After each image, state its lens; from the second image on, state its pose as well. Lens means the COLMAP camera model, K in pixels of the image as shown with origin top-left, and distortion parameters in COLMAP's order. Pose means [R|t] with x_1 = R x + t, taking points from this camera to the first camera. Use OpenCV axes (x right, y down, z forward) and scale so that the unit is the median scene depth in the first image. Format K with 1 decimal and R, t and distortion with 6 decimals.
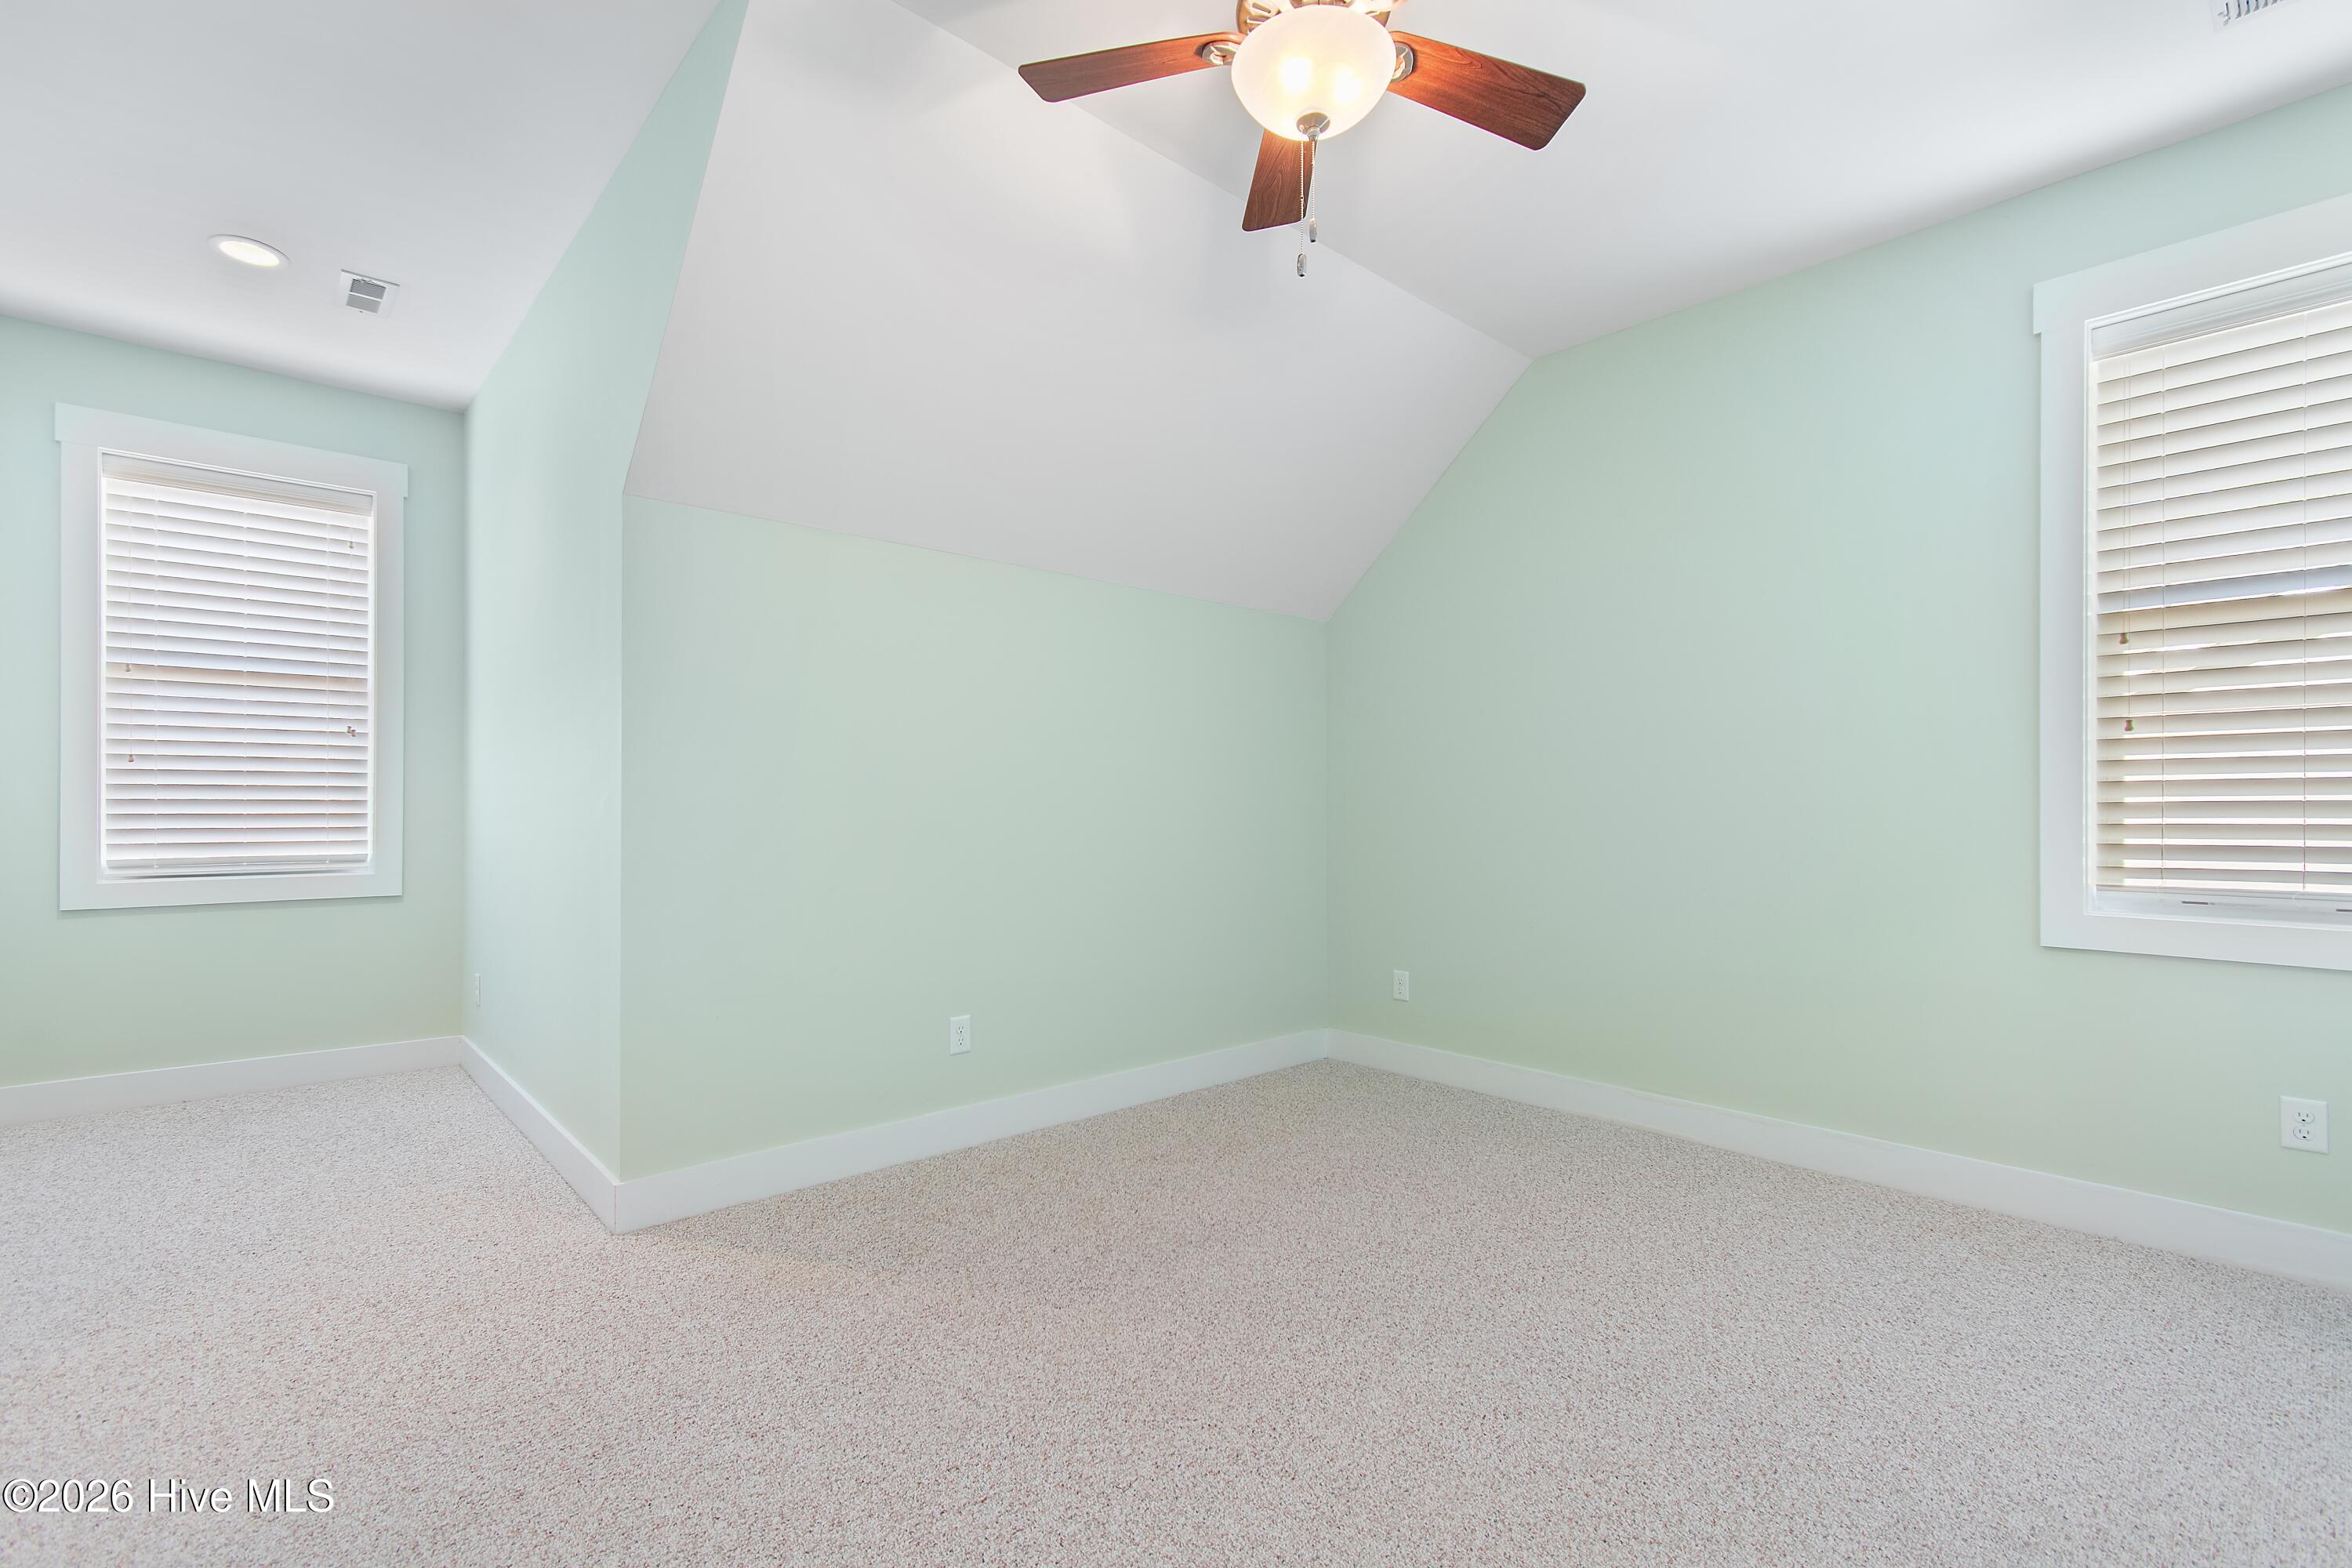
lens RADIAL K [[1040.1, 0, 1172.5], [0, 1040.1, 802.0], [0, 0, 1]] dist [0.006359, -0.001588]
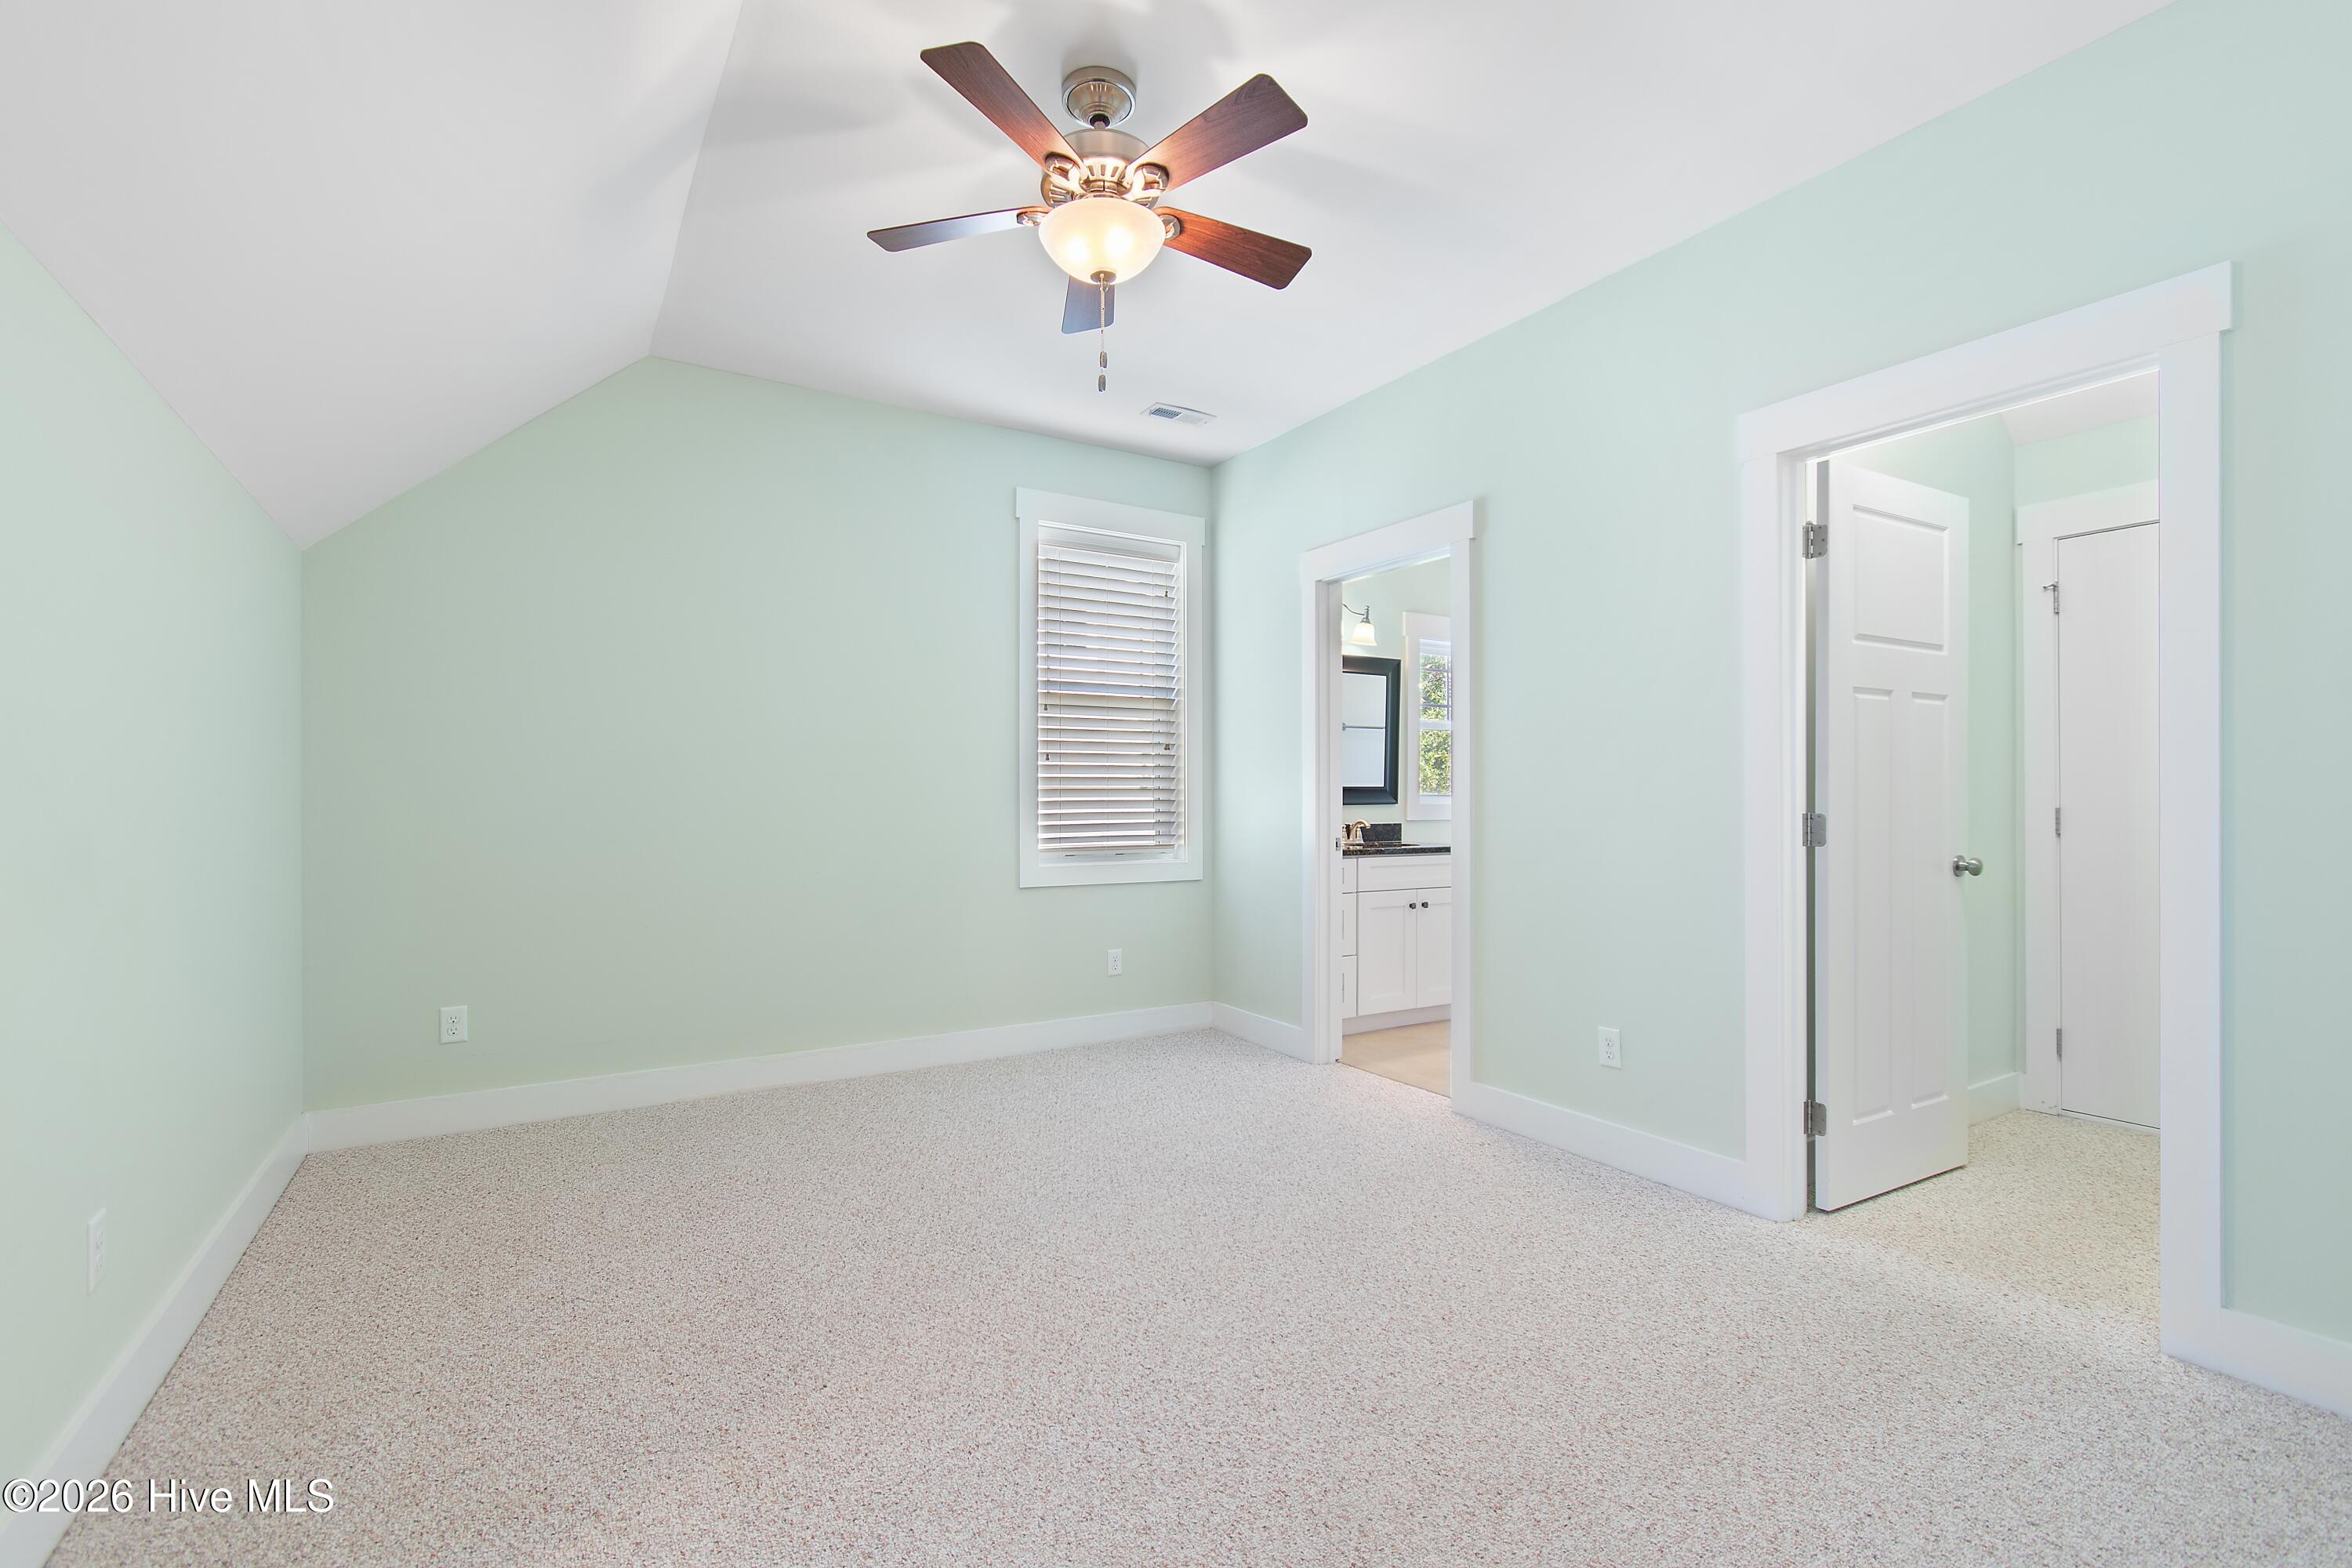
lens RADIAL K [[1040.1, 0, 1173.6], [0, 1040.1, 783.2], [0, 0, 1]] dist [0.006359, -0.001588]
pose [[0.193705, 0.012161, 0.980984, -0.686678], [-0.003753, 0.999925, -0.011655, -0.008669], [-0.981053, -0.001424, 0.193736, 0.406766]]
